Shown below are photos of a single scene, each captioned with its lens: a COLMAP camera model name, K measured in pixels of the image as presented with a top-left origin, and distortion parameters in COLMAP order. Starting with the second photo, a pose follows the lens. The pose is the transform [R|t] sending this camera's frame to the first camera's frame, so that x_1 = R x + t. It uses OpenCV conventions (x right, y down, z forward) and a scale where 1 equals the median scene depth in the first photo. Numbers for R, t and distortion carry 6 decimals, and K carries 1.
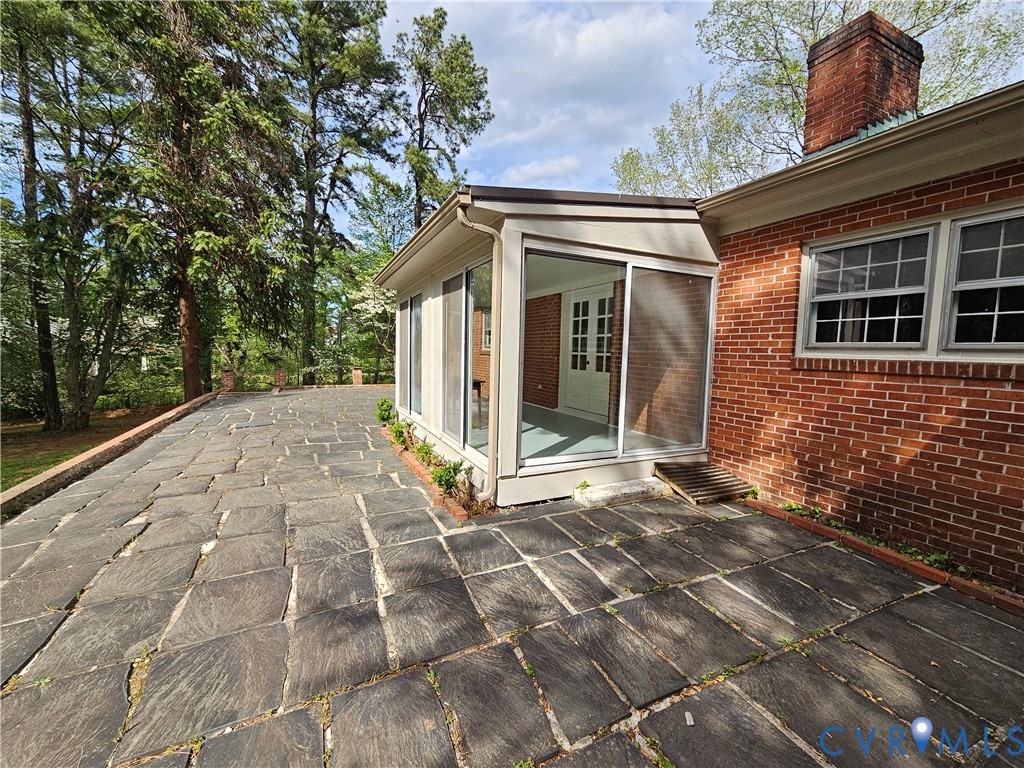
lens RADIAL K [[425.2, 0, 514.7], [0, 425.2, 387.8], [0, 0, 1]] dist [-0.005059, 0.000388]
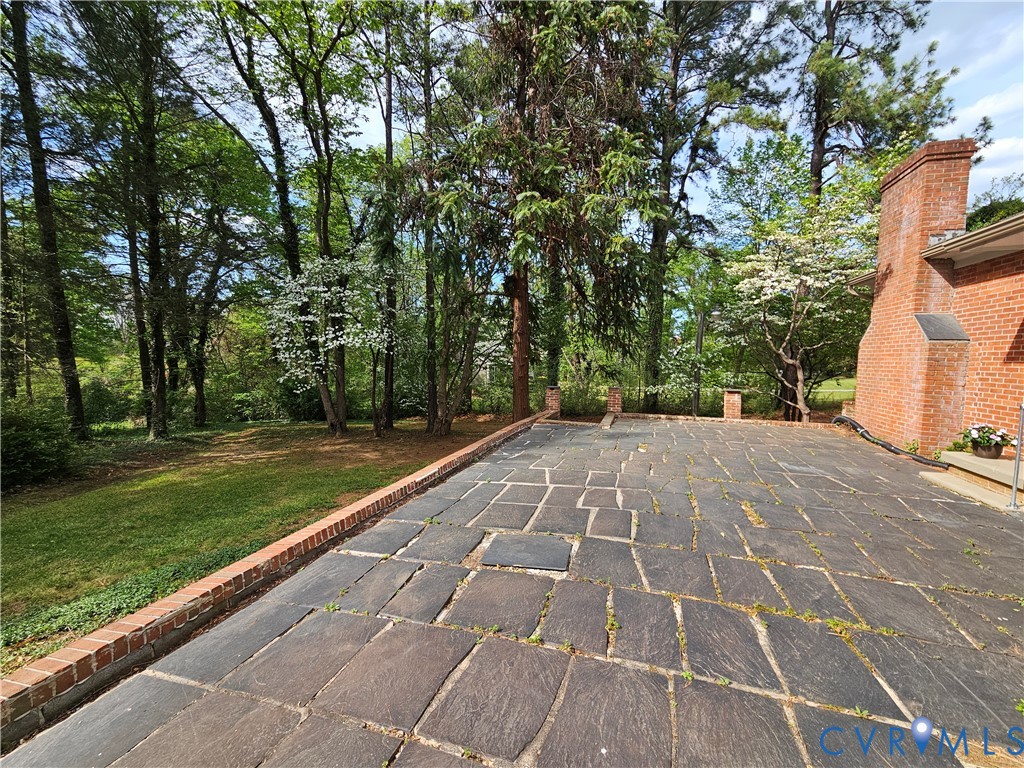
lens RADIAL K [[425.2, 0, 512.1], [0, 425.2, 387.6], [0, 0, 1]] dist [-0.005059, 0.000388]
pose [[0.722940, 0.042588, -0.689597, -0.107551], [-0.061474, 0.998105, -0.002804, -0.017761], [0.688171, 0.044419, 0.724188, 0.207936]]
